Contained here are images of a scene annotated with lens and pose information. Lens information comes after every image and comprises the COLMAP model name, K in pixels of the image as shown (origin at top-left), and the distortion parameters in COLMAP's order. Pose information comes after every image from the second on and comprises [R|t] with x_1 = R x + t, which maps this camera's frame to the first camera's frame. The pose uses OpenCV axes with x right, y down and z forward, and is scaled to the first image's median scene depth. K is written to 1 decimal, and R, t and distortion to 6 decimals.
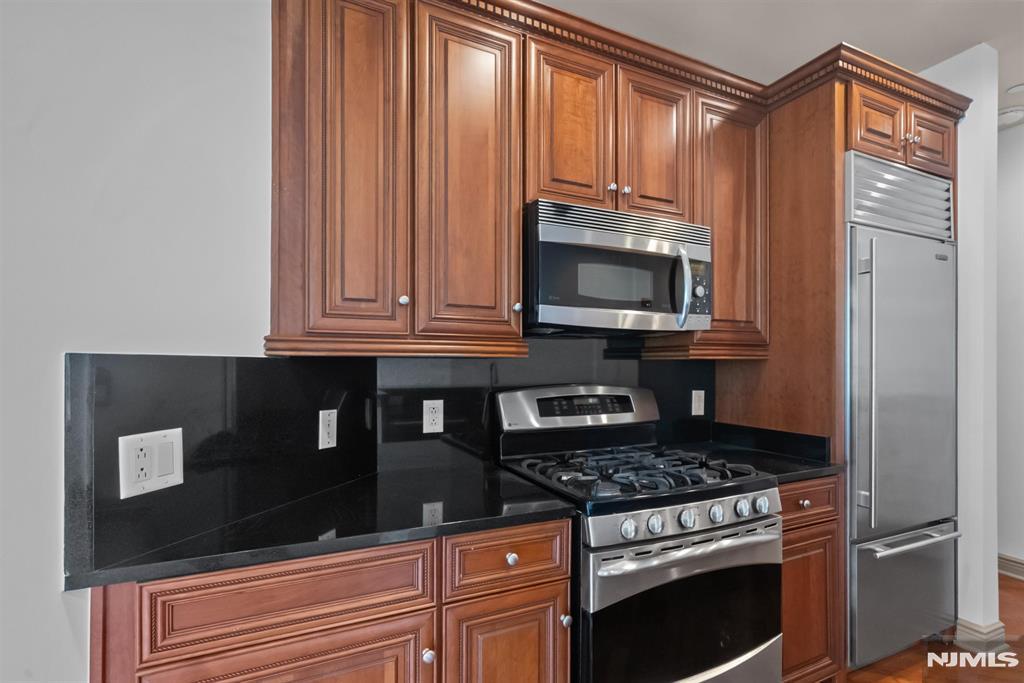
lens RADIAL K [[482.1, 0, 508.0], [0, 482.1, 361.0], [0, 0, 1]] dist [0.001461, 0.000652]
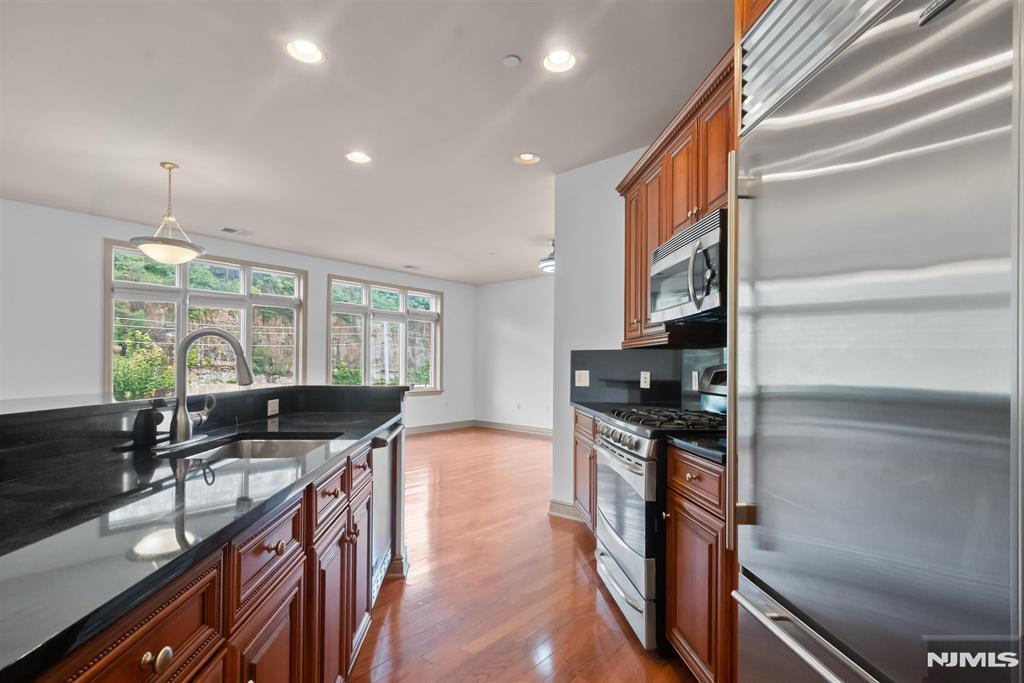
lens RADIAL K [[477.6, 0, 510.7], [0, 477.6, 365.3], [0, 0, 1]] dist [-0.000433, 0.000250]
pose [[-0.351523, -0.009369, -0.936132, 1.795530], [-0.003549, 0.999956, -0.008675, 0.085354], [0.936172, 0.000273, -0.351541, 1.089601]]
